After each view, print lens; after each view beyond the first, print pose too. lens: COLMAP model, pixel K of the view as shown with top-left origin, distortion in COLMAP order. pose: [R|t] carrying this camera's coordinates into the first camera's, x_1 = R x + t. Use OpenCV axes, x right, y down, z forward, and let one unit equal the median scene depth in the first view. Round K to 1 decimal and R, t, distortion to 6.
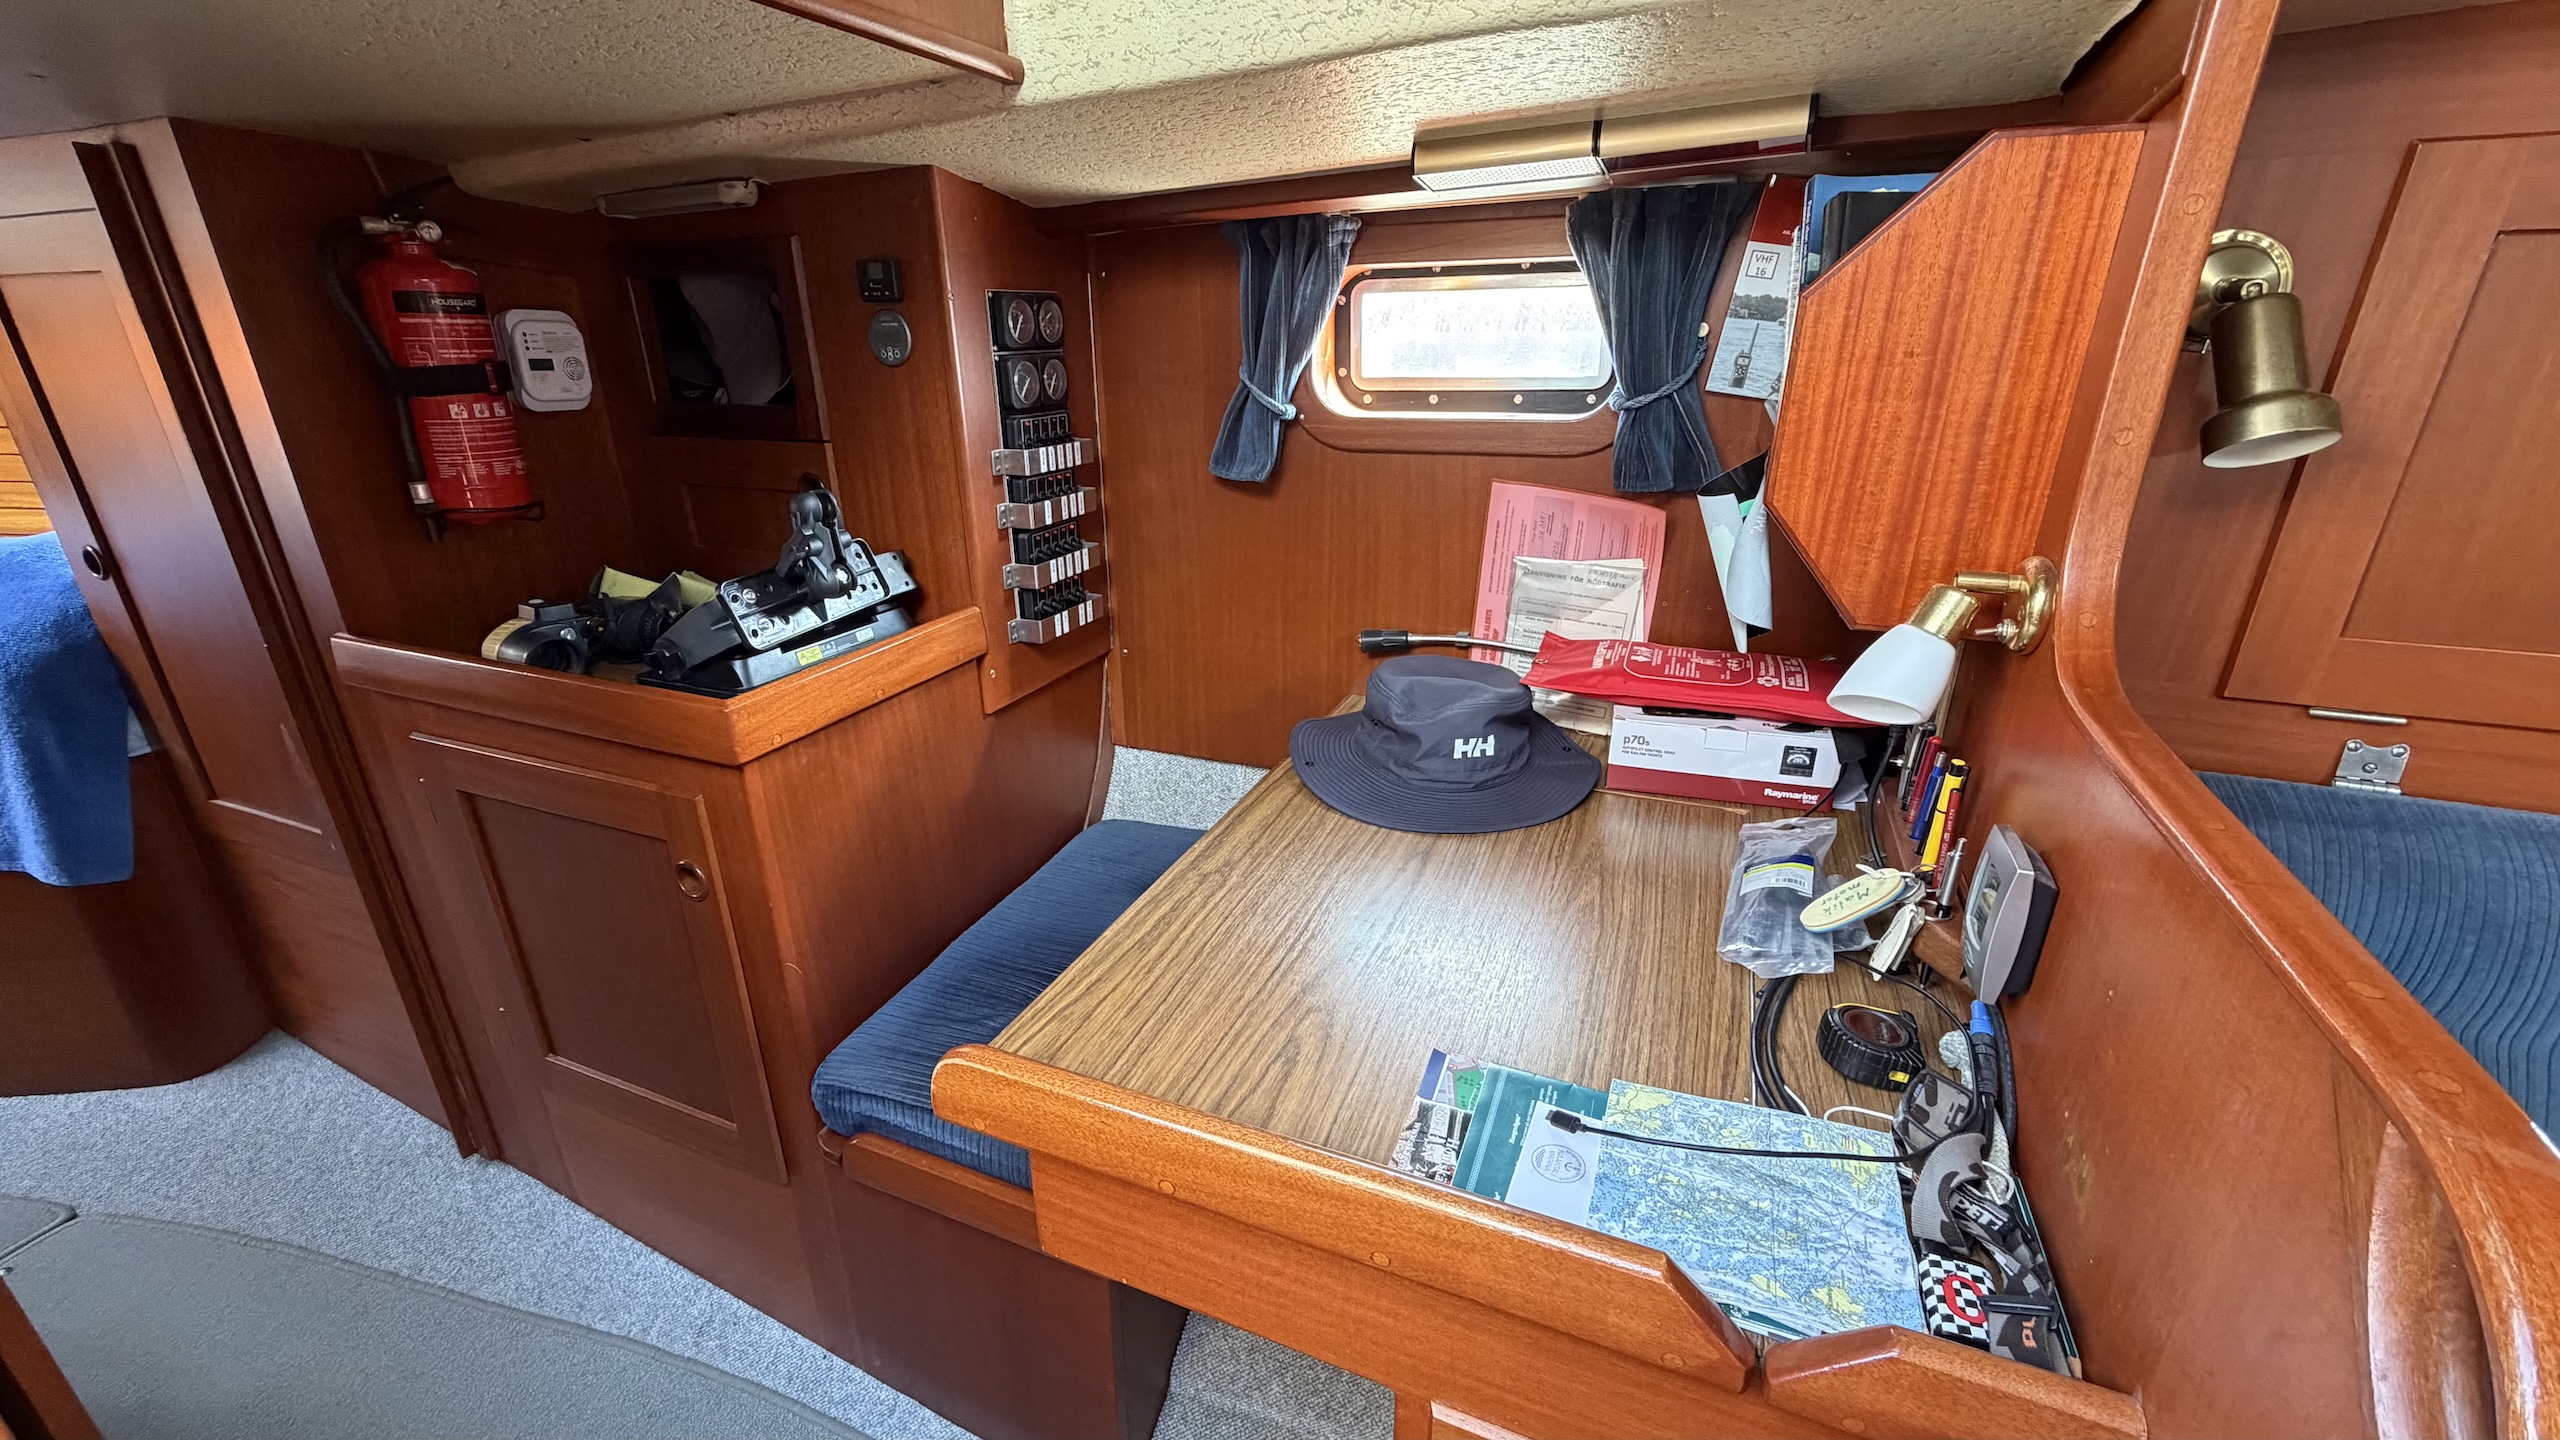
lens RADIAL K [[1019.8, 0, 1280.0], [0, 1019.8, 720.0], [0, 0, 1]] dist [0.001346, 0.000139]
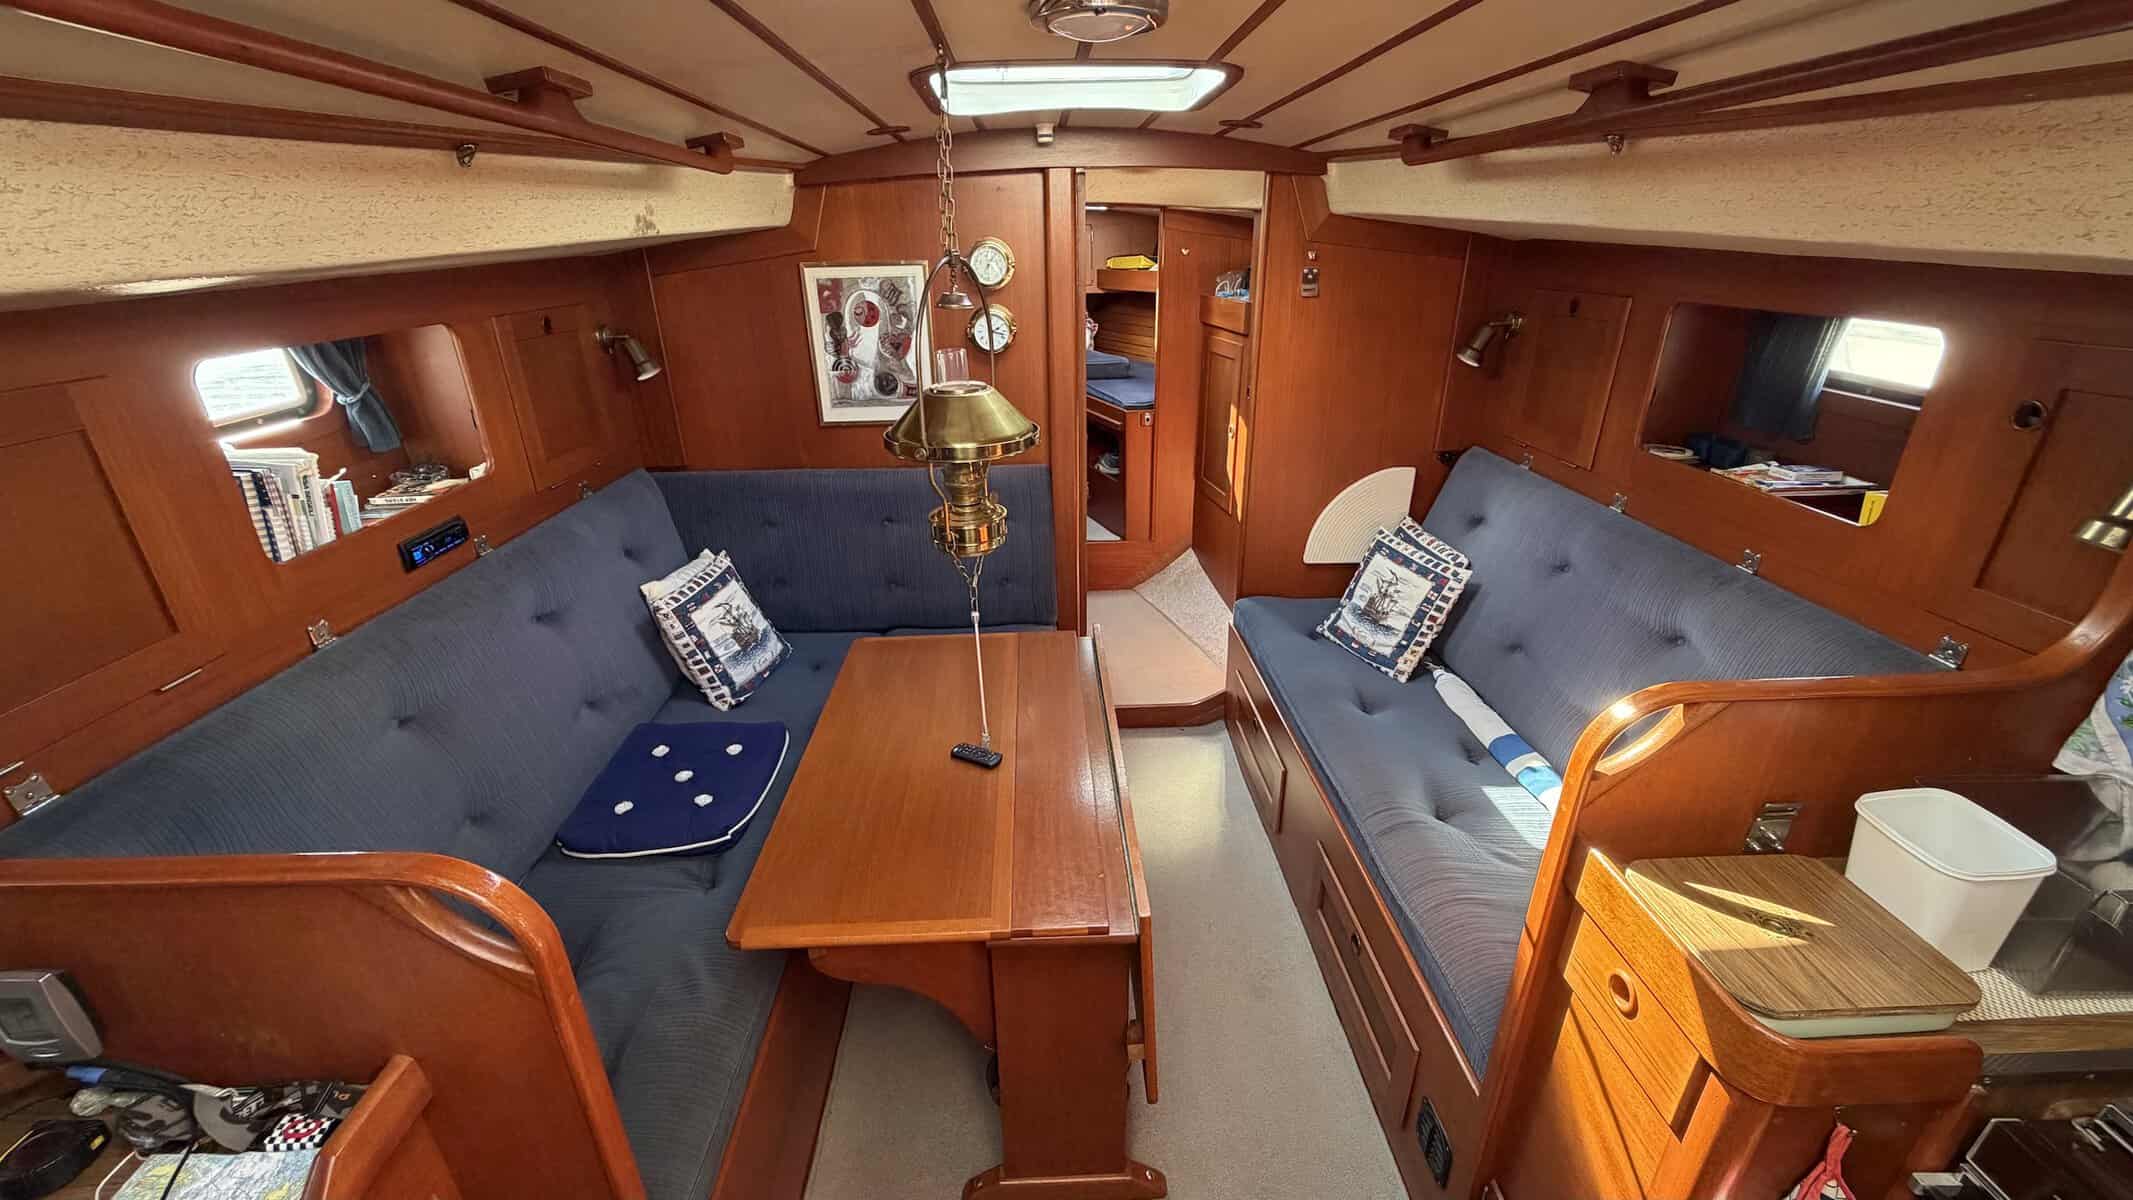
lens RADIAL K [[849.7, 0, 1066.5], [0, 849.7, 600.0], [0, 0, 1]] dist [0.001346, 0.000139]
pose [[-0.413101, -0.350628, 0.840481, -0.768892], [0.342730, 0.795201, 0.500191, -0.428888], [-0.843732, 0.494687, -0.208327, -0.248822]]
